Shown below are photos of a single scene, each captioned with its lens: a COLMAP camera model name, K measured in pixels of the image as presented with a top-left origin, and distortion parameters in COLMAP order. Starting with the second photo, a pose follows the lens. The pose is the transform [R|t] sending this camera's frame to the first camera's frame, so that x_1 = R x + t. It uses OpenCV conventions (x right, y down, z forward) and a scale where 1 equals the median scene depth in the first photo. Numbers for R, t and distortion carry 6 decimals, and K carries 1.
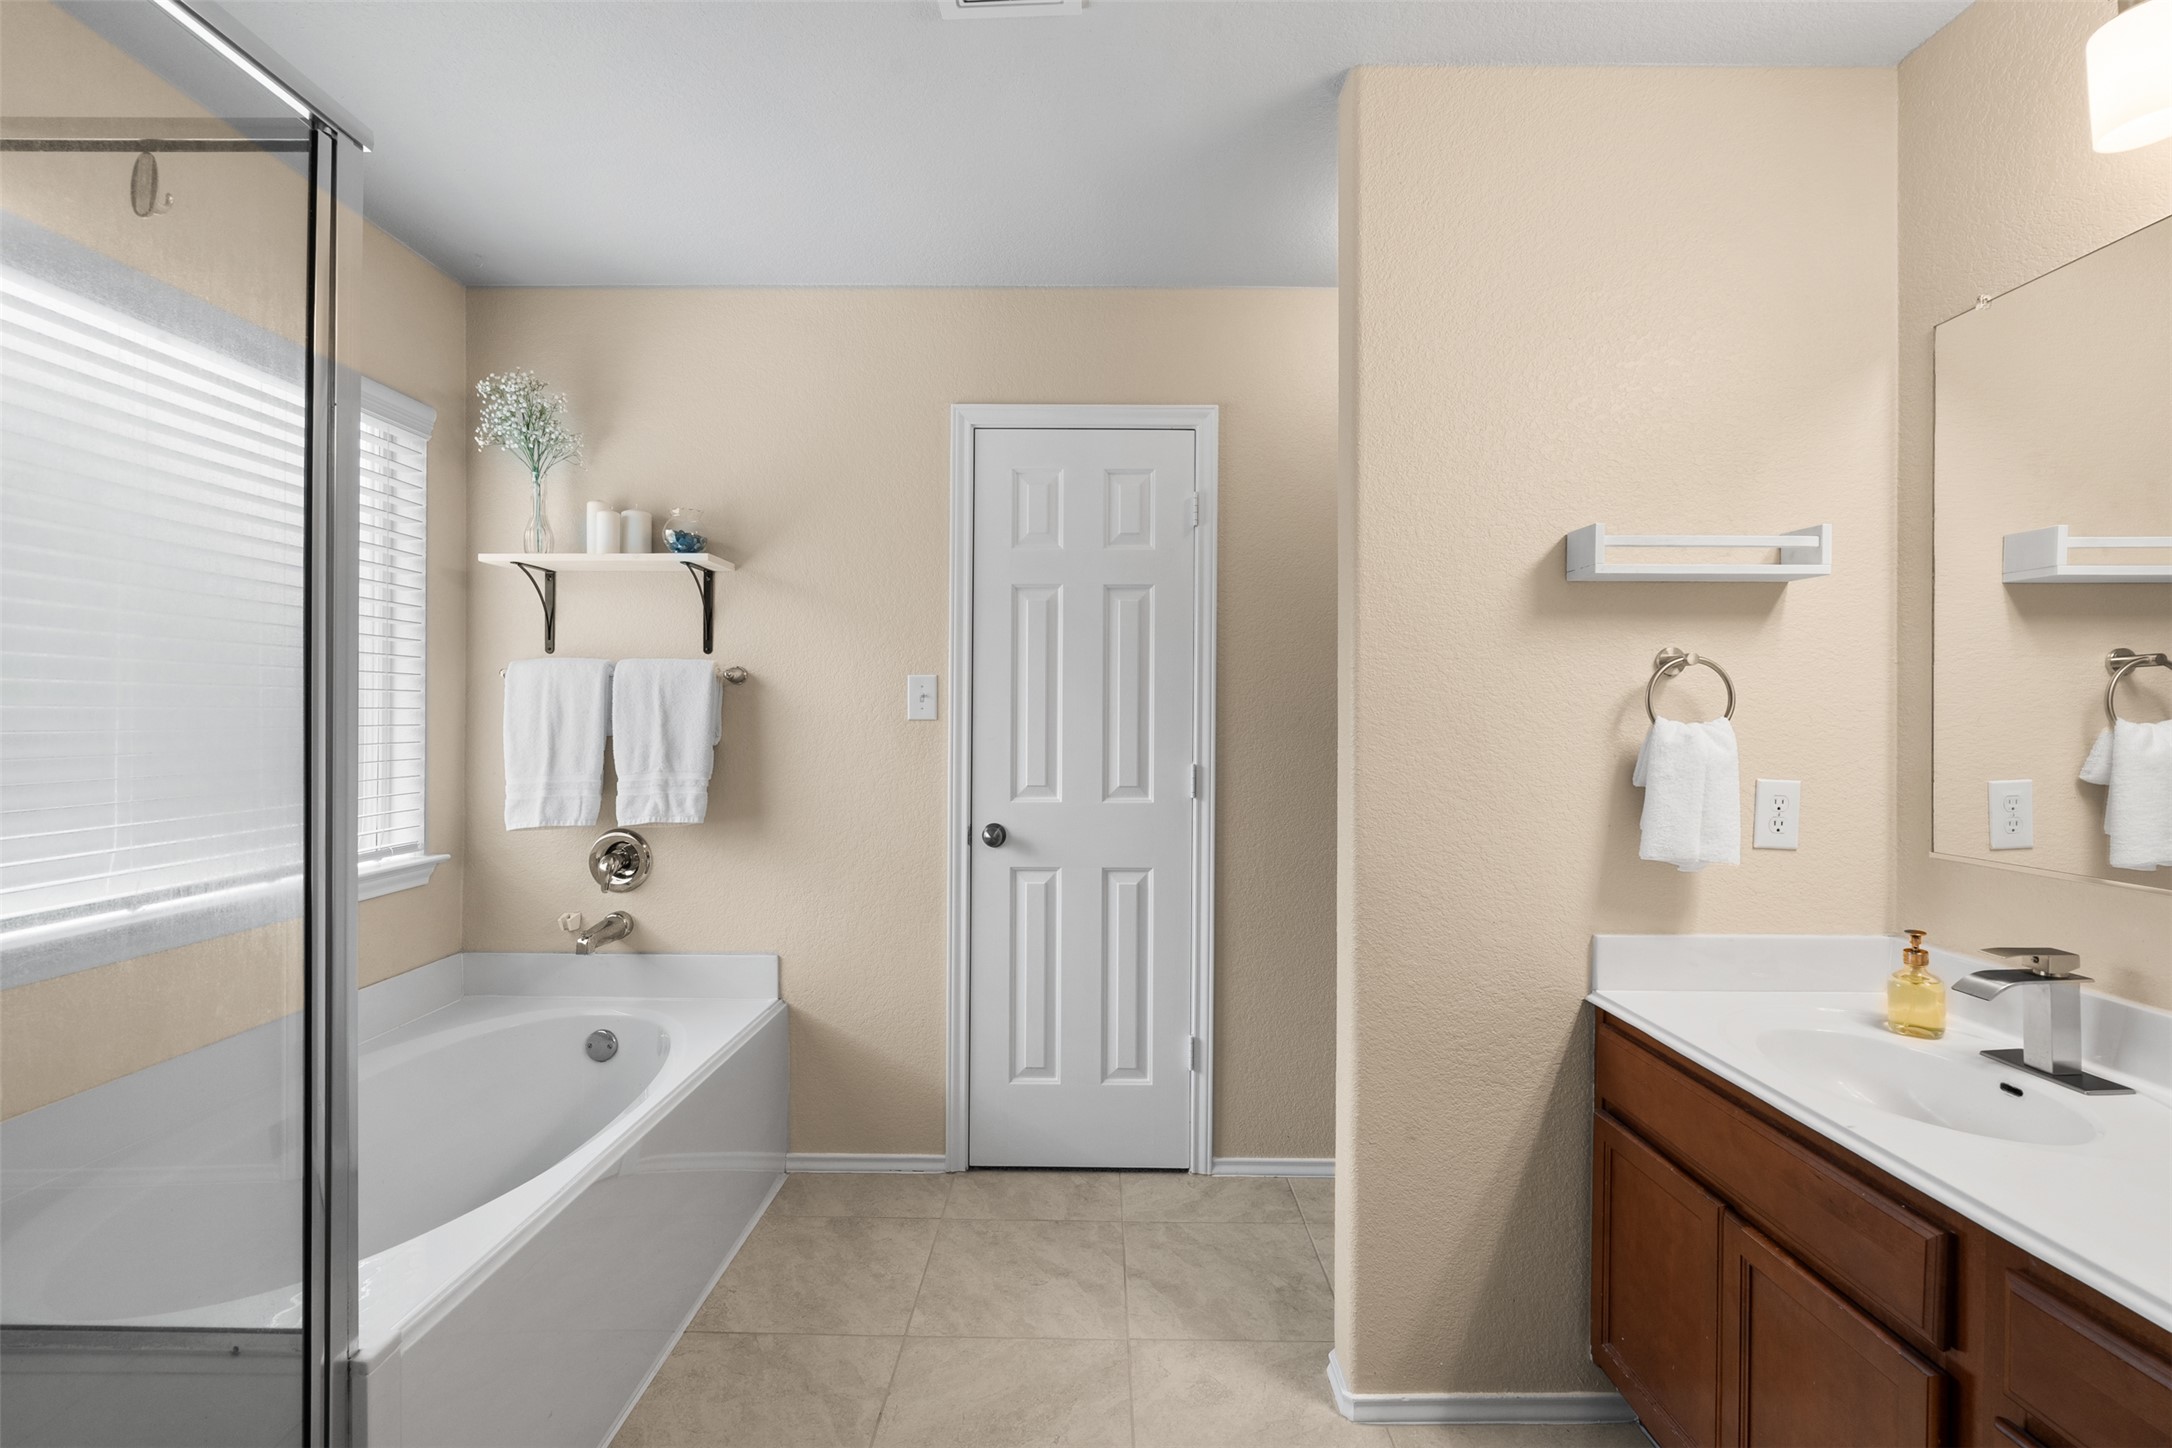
lens RADIAL K [[975.6, 0, 1093.1], [0, 975.6, 722.0], [0, 0, 1]] dist [-0.006641, 0.002662]
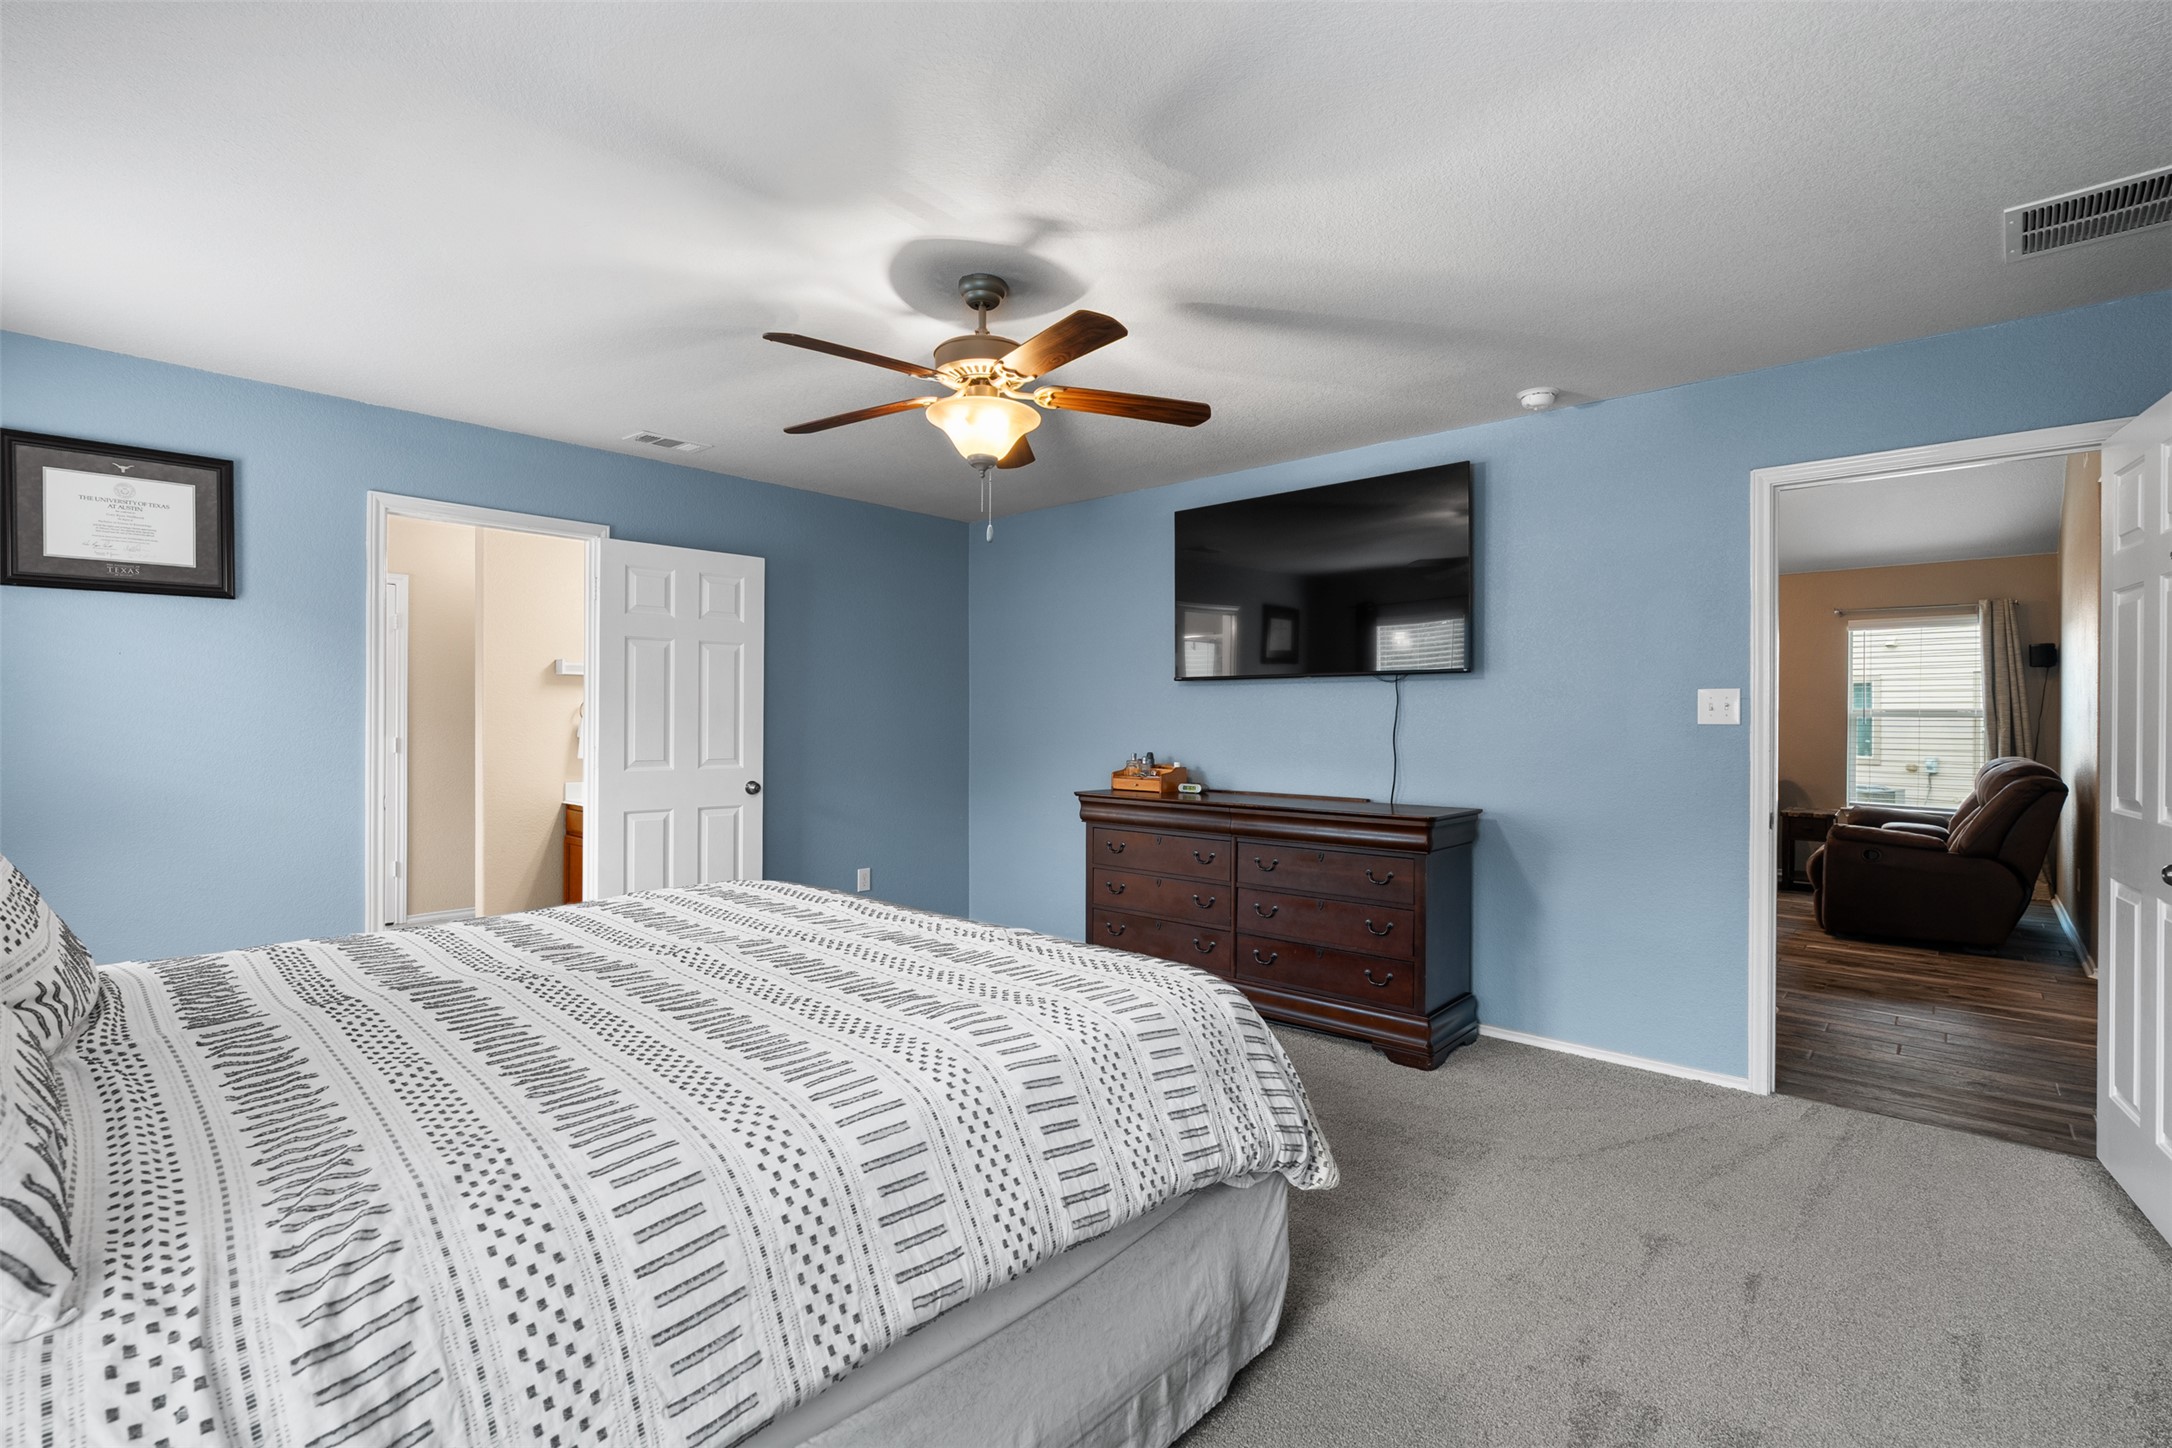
lens RADIAL K [[975.6, 0, 1079.5], [0, 975.6, 715.1], [0, 0, 1]] dist [-0.006641, 0.002662]
pose [[0.673496, -0.003355, 0.739183, -0.497310], [0.004234, 0.999991, 0.000680, -0.002501], [-0.739179, 0.002672, 0.673504, -1.674514]]
